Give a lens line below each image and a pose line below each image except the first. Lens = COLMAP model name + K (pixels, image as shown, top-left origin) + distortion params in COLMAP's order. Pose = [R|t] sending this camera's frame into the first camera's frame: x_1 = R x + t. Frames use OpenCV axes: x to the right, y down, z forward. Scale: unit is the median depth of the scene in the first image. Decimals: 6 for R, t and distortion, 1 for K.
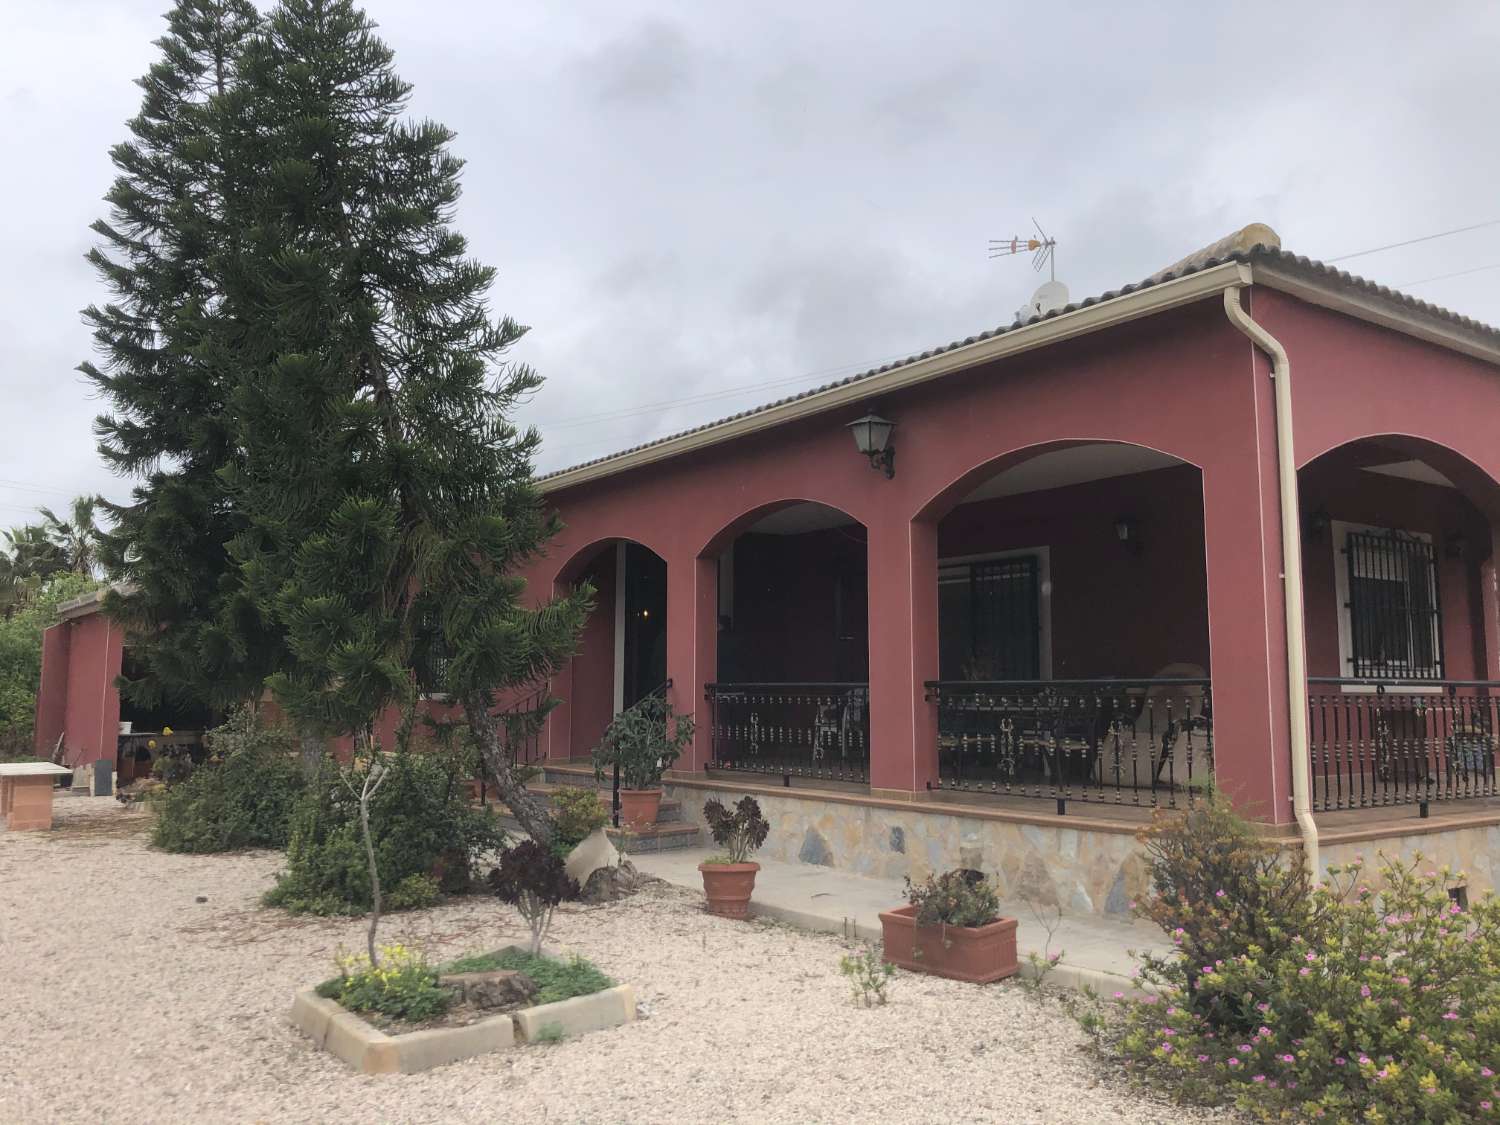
lens RADIAL K [[1234.1, 0, 745.4], [0, 1234.1, 559.9], [0, 0, 1]] dist [0.012200, 0.007874]
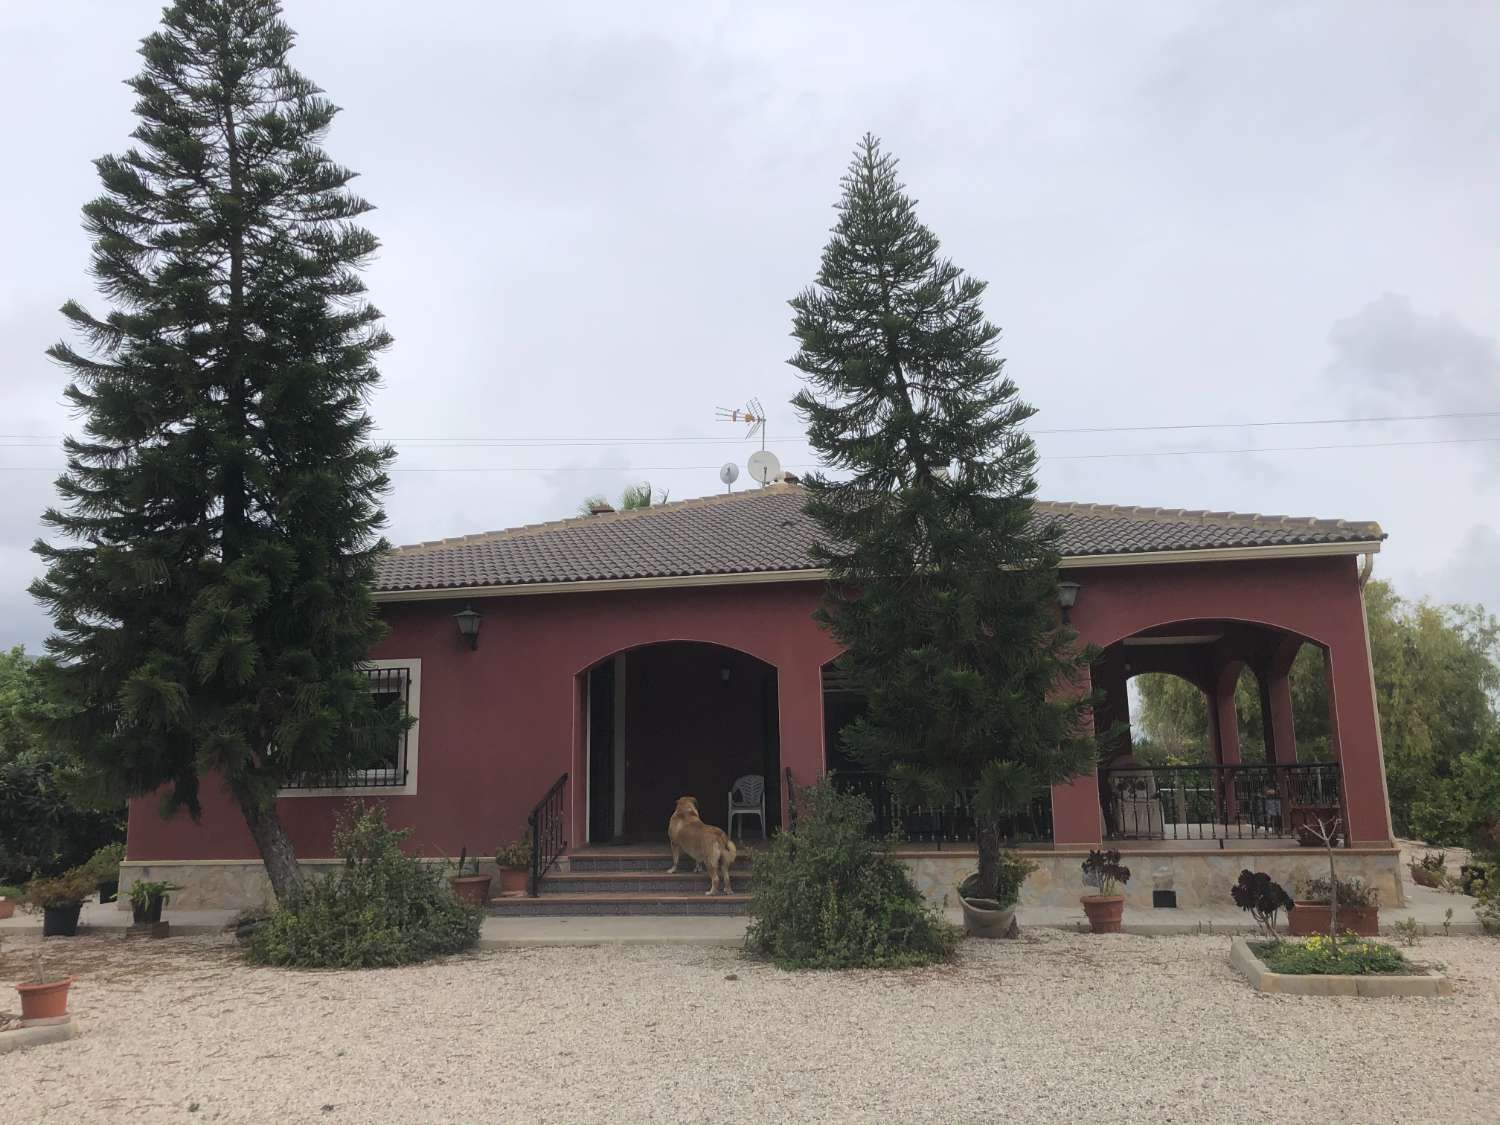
lens RADIAL K [[1234.1, 0, 745.4], [0, 1234.1, 559.9], [0, 0, 1]] dist [0.012200, 0.007874]
pose [[0.736491, 0.106370, 0.668031, -1.267670], [-0.053936, 0.993649, -0.098754, 0.021561], [-0.674293, 0.036701, 0.737551, 0.197242]]
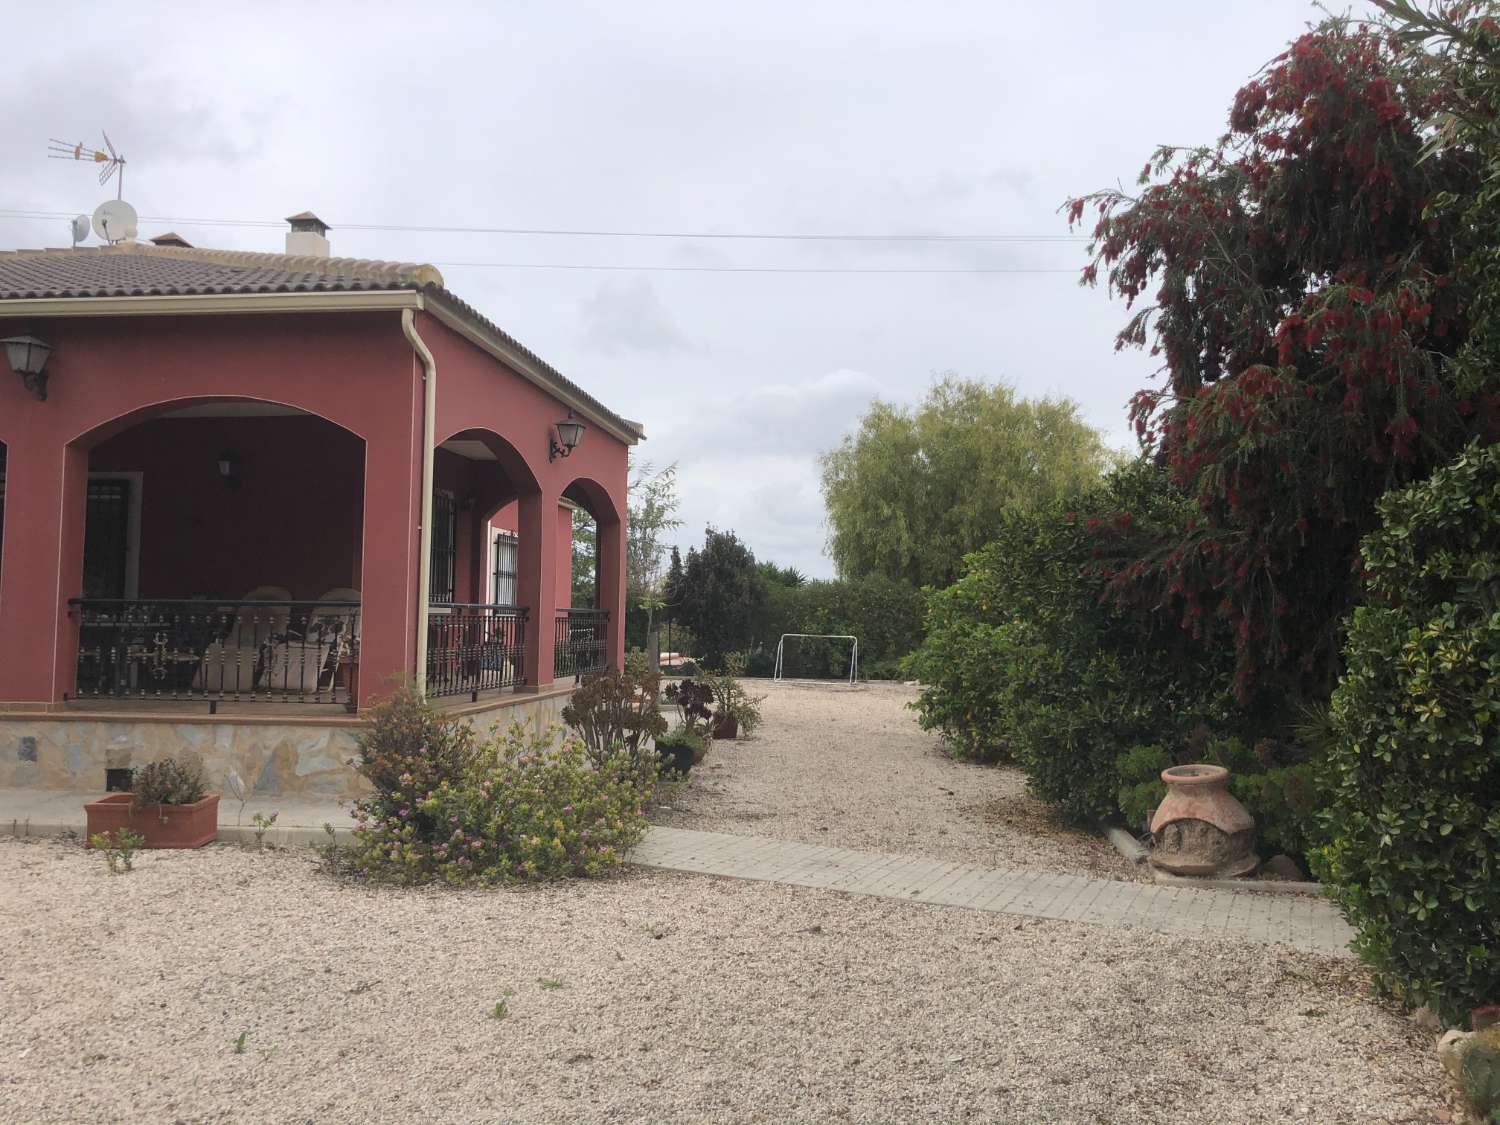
lens RADIAL K [[1234.1, 0, 745.4], [0, 1234.1, 559.9], [0, 0, 1]] dist [0.012200, 0.007874]
pose [[0.678960, 0.042400, 0.732950, -0.255392], [-0.090592, 0.995540, 0.026329, -0.015570], [-0.728565, -0.084275, 0.679773, -0.147449]]
